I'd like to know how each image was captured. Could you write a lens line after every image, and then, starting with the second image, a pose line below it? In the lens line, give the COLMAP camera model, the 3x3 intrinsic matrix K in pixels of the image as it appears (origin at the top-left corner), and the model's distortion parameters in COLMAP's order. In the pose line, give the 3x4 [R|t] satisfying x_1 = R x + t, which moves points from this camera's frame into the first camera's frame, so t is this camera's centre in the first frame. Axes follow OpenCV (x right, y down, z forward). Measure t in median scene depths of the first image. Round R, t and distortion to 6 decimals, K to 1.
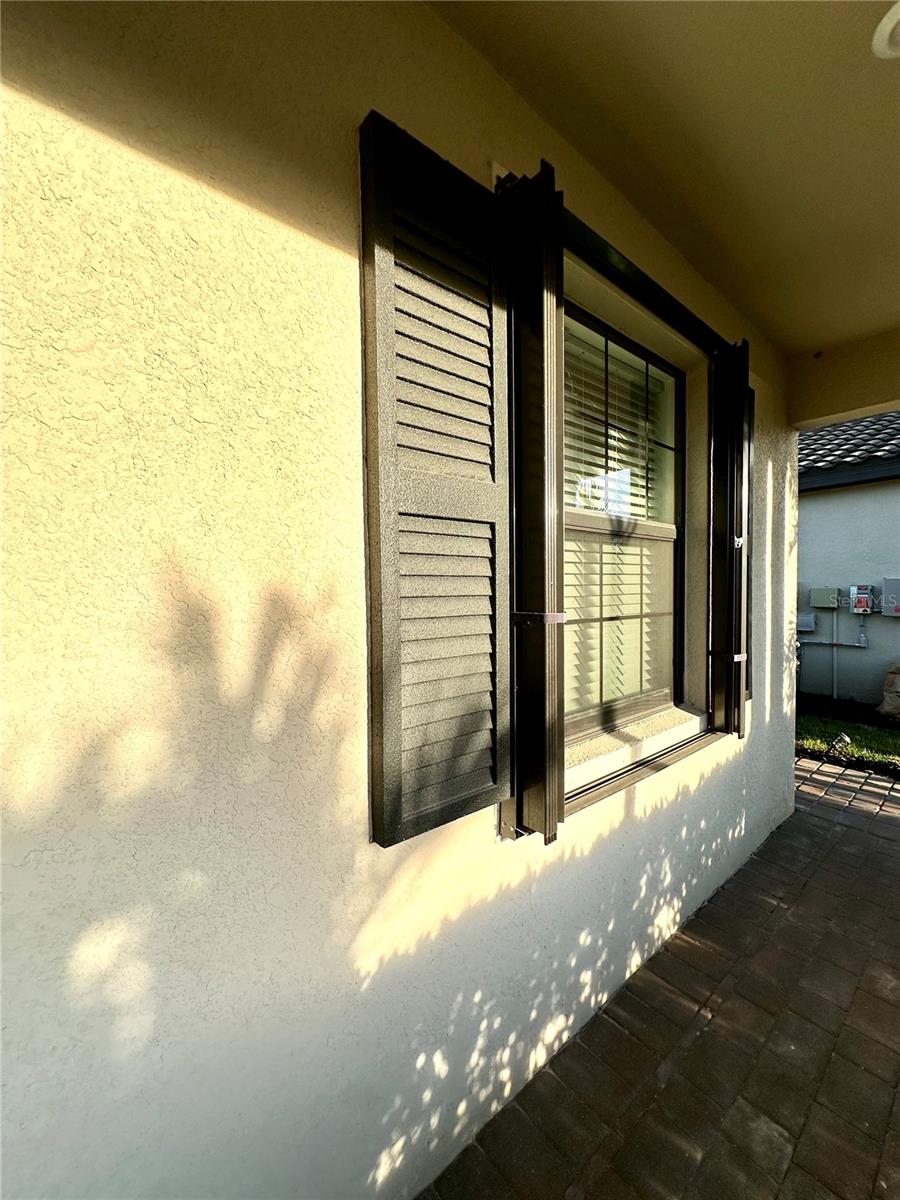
lens RADIAL K [[477.7, 0, 447.1], [0, 477.7, 597.6], [0, 0, 1]] dist [-0.004356, 0.001091]
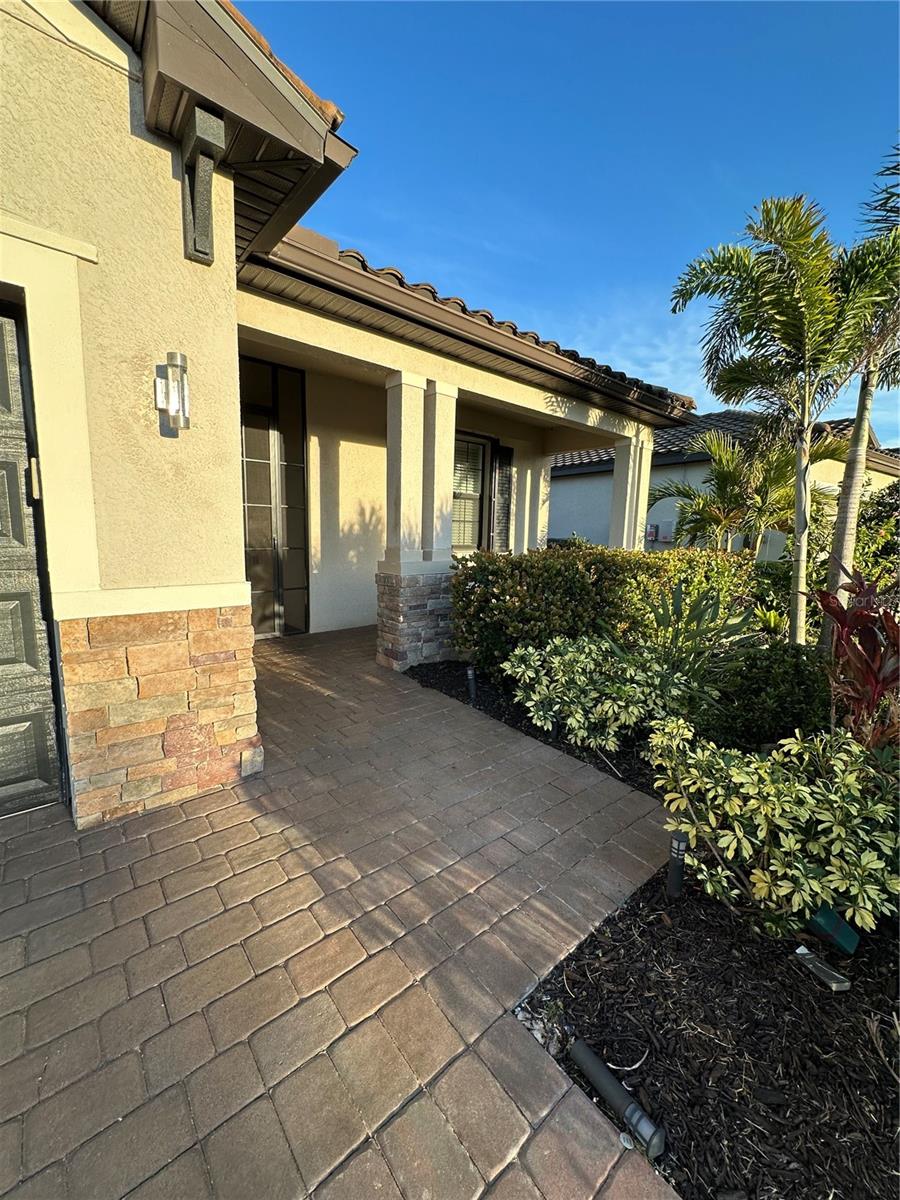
lens RADIAL K [[477.7, 0, 452.6], [0, 477.7, 600.1], [0, 0, 1]] dist [-0.004356, 0.001091]
pose [[0.999409, 0.028518, 0.019207, 0.581787], [-0.030642, 0.992140, 0.121326, 0.394761], [-0.015596, -0.121843, 0.992427, -5.179593]]
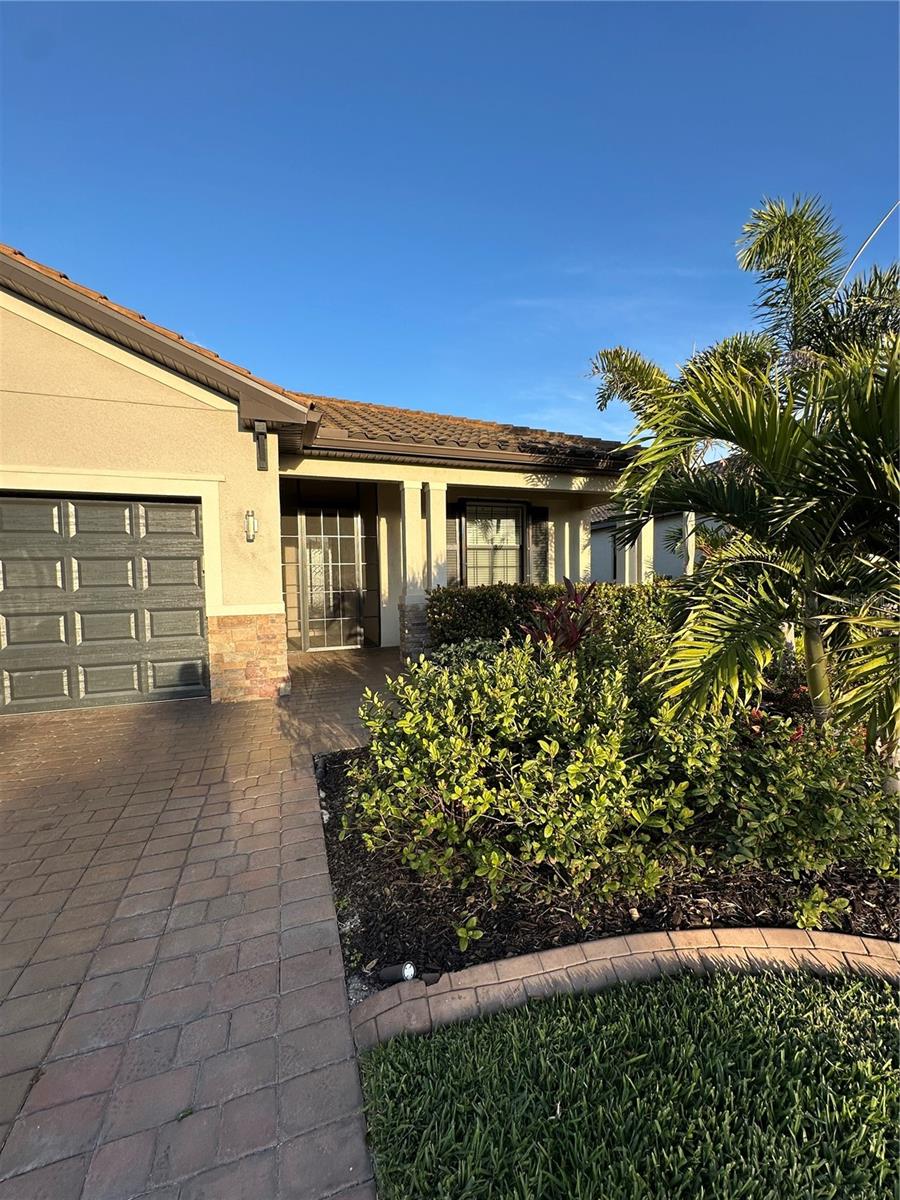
lens RADIAL K [[477.7, 0, 454.3], [0, 477.7, 599.8], [0, 0, 1]] dist [-0.004356, 0.001091]
pose [[0.939243, 0.005893, -0.343203, 3.214162], [0.004718, 0.999537, 0.030072, 0.447629], [0.343221, -0.029864, 0.938780, -7.082807]]
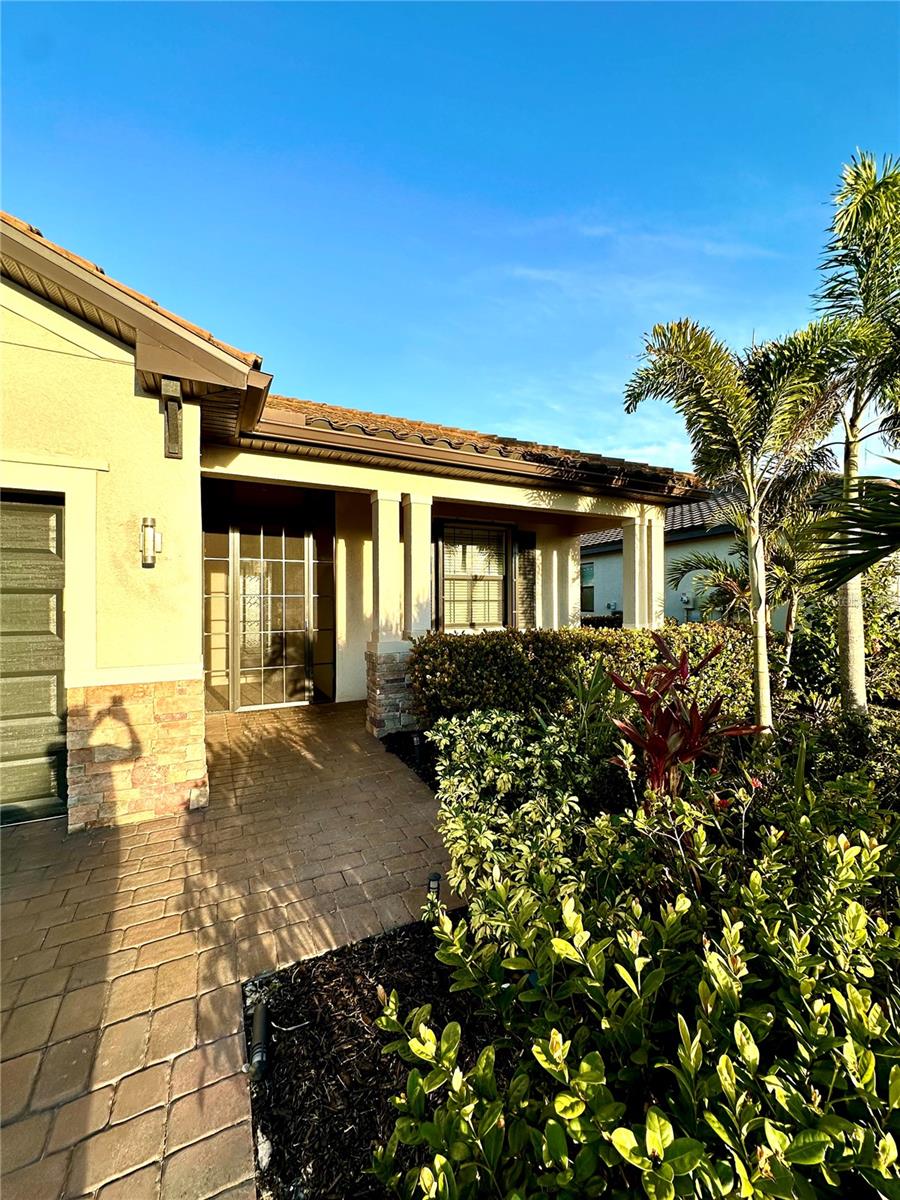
lens RADIAL K [[477.7, 0, 452.6], [0, 477.7, 601.4], [0, 0, 1]] dist [-0.004356, 0.001091]
pose [[0.974171, 0.000826, -0.225809, 2.129688], [-0.005942, 0.999741, -0.021978, 0.257603], [0.225733, 0.022752, 0.973924, -5.669830]]
